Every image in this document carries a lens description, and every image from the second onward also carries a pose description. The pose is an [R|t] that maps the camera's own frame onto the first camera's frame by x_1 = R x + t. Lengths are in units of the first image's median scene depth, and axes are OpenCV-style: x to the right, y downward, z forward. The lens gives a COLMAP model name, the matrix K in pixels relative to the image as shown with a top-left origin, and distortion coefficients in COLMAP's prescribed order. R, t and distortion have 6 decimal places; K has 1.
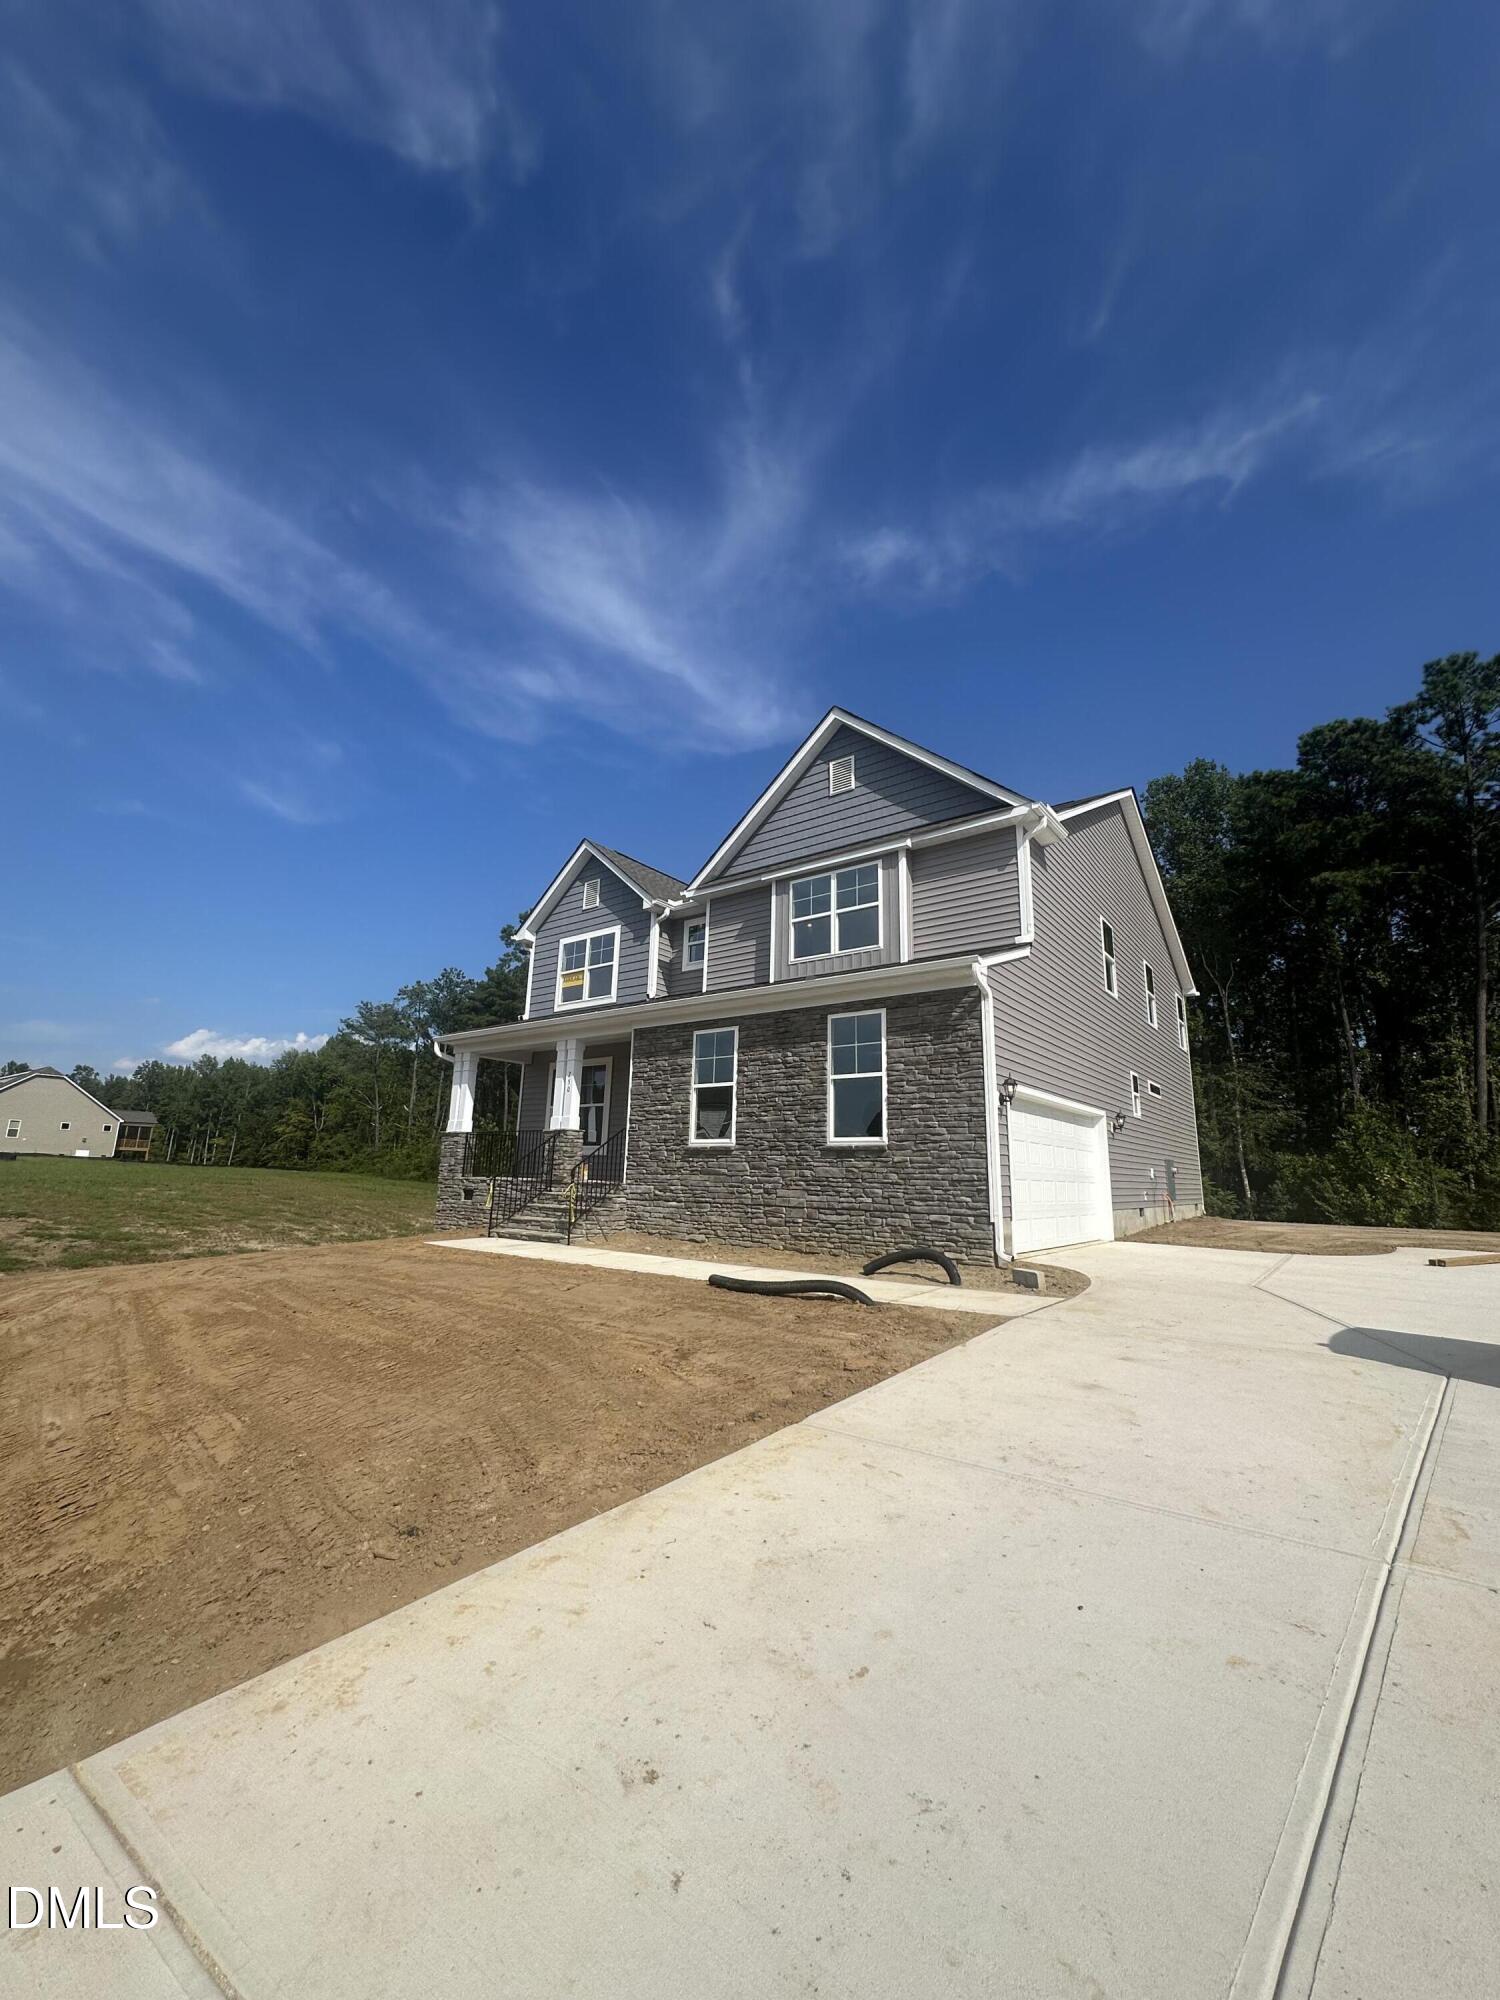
lens RADIAL K [[797.7, 0, 750.0], [0, 797.7, 1000.0], [0, 0, 1]] dist [-0.002500, 0.000046]
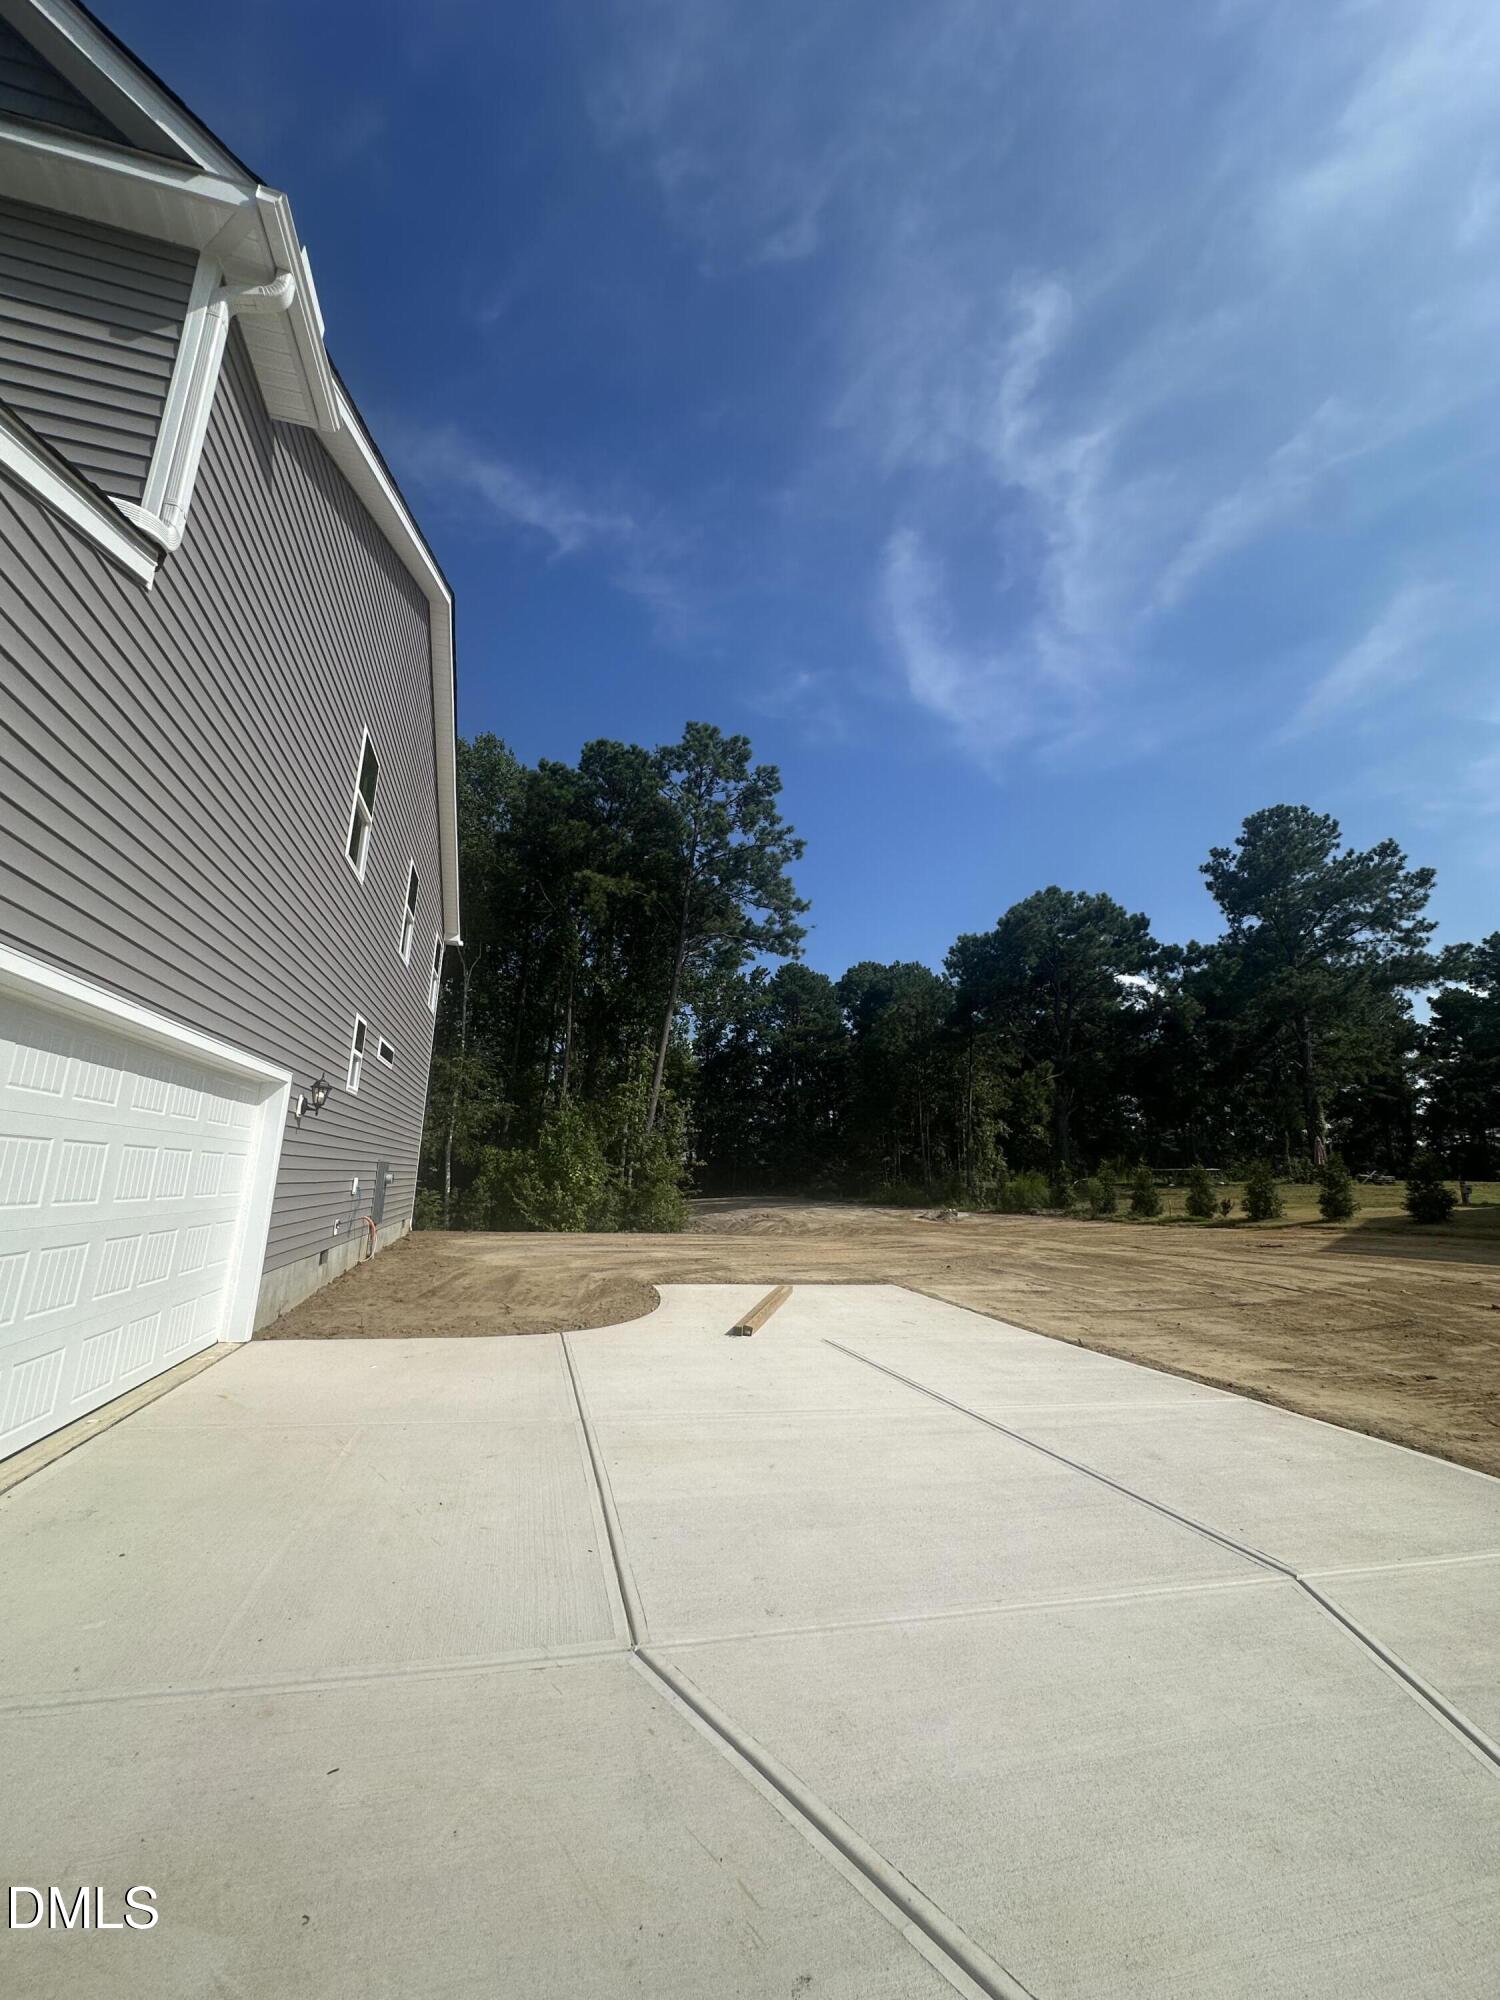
lens RADIAL K [[797.7, 0, 750.0], [0, 797.7, 1000.0], [0, 0, 1]] dist [-0.002500, 0.000046]
pose [[0.605750, 0.169087, 0.777481, 0.095904], [-0.184432, 0.980384, -0.069521, 0.032801], [-0.773985, -0.101280, 0.625052, 0.202122]]
